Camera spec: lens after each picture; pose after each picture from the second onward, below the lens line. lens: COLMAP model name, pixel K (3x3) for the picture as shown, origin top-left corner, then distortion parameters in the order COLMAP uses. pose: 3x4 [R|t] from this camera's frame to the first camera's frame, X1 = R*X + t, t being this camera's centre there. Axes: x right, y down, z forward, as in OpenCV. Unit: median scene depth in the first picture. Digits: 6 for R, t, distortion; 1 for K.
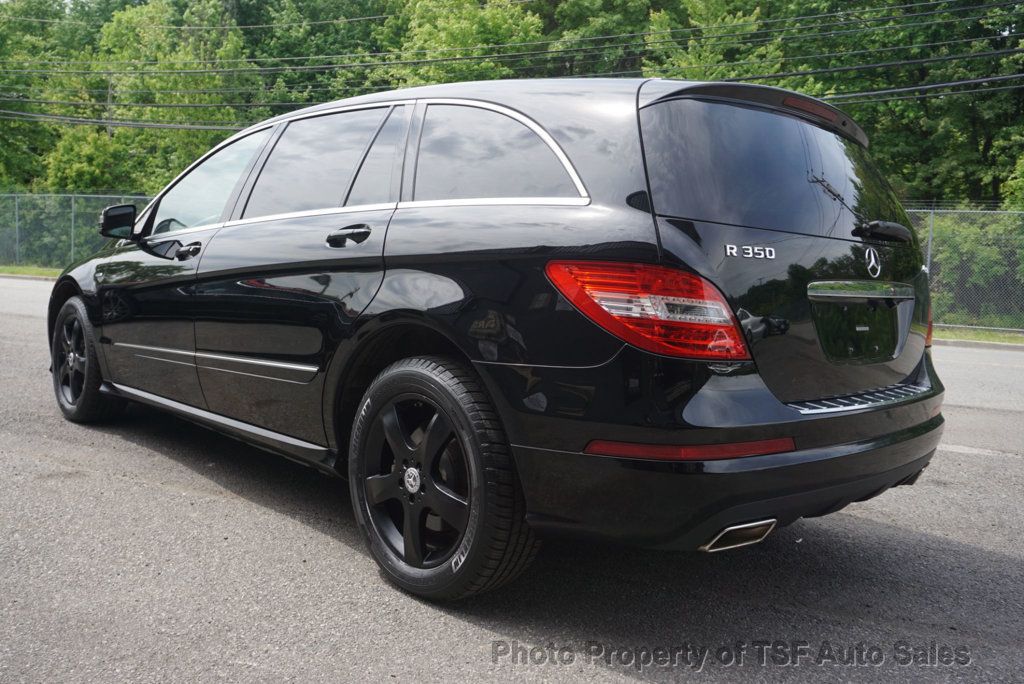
lens RADIAL K [[883.4, 0, 512.0], [0, 883.4, 342.0], [0, 0, 1]] dist [-0.051627, 0.003183]
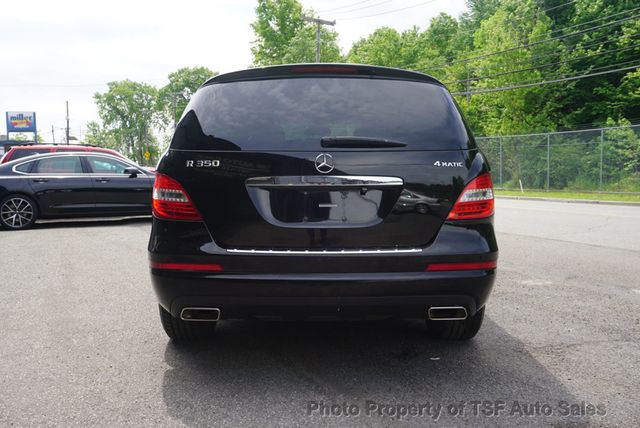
lens RADIAL K [[595.0, 0, 320.0], [0, 595.0, 214.0], [0, 0, 1]] dist [-0.003301, 0.000338]
pose [[0.724298, -0.012636, -0.689371, 0.102471], [-0.006846, 0.999651, -0.025515, 0.002804], [0.689453, 0.023200, 0.723959, 0.019279]]
